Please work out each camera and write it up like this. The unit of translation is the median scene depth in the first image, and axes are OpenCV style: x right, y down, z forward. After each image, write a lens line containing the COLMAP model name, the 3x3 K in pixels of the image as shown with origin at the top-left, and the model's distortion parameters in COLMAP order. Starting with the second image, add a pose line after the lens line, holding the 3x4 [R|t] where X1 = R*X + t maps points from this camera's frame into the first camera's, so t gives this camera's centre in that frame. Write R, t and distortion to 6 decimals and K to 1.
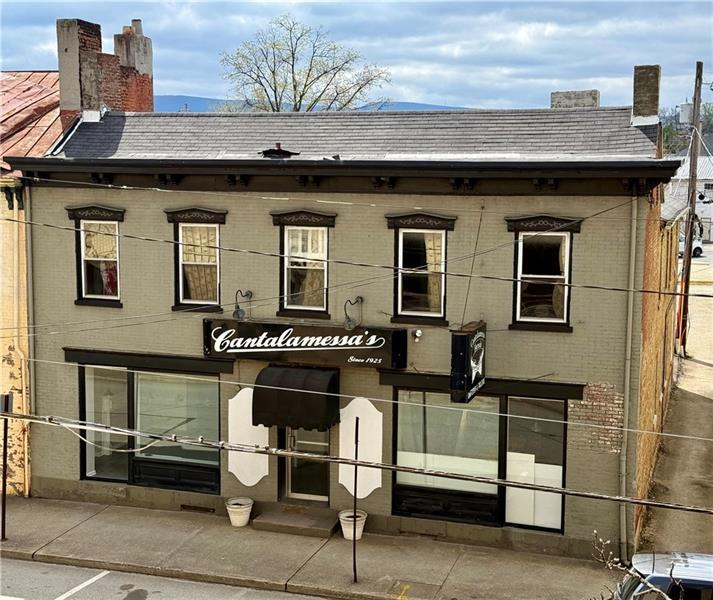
lens RADIAL K [[1086.9, 0, 355.1], [0, 1086.9, 304.8], [0, 0, 1]] dist [0.087446, 0.000000]
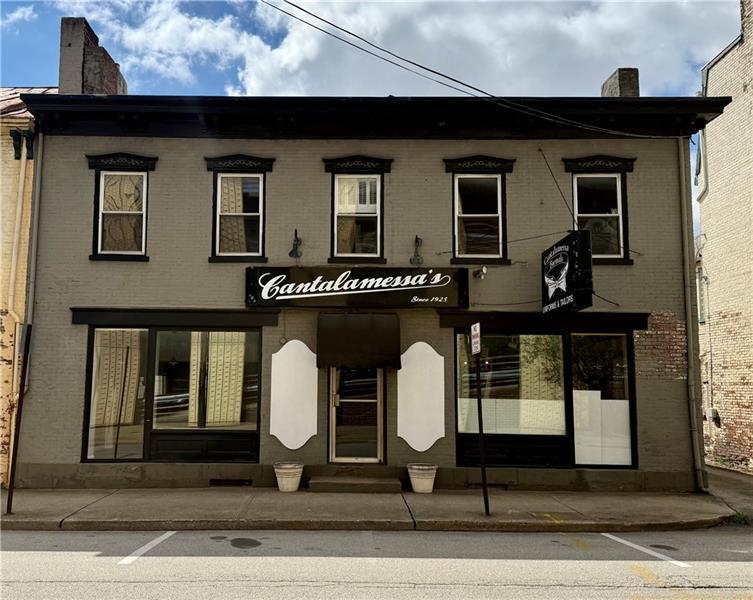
lens RADIAL K [[705.5, 0, 346.4], [0, 705.5, 304.6], [0, 0, 1]] dist [0.046293, 0.000000]
pose [[0.952024, 0.032271, 0.304316, -0.250023], [0.040564, 0.972343, -0.230009, 0.194395], [-0.303322, 0.231319, 0.924385, 0.431406]]
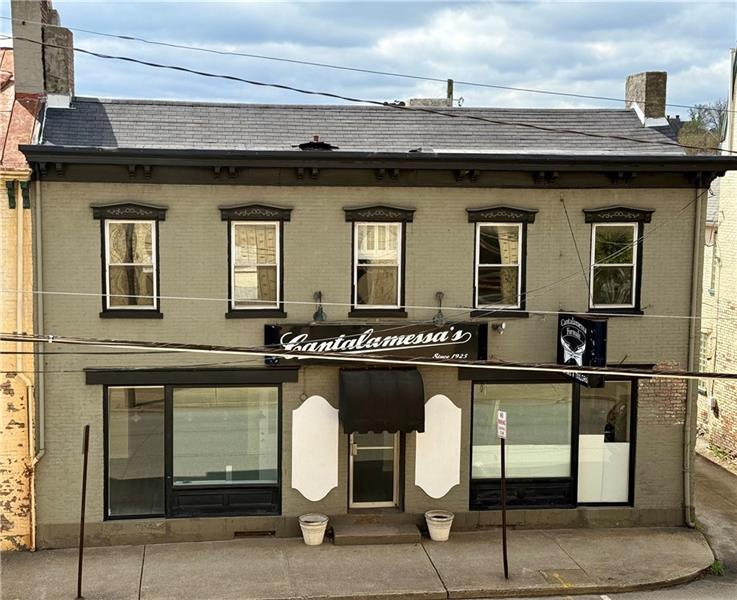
lens RADIAL K [[1071.6, 0, 370.7], [0, 1071.6, 302.5], [0, 0, 1]] dist [0.097847, 0.000000]
pose [[0.899348, -0.044299, 0.434985, -0.468794], [0.050893, 0.998698, -0.003516, 0.001925], [-0.434262, 0.025300, 0.900431, 0.151025]]
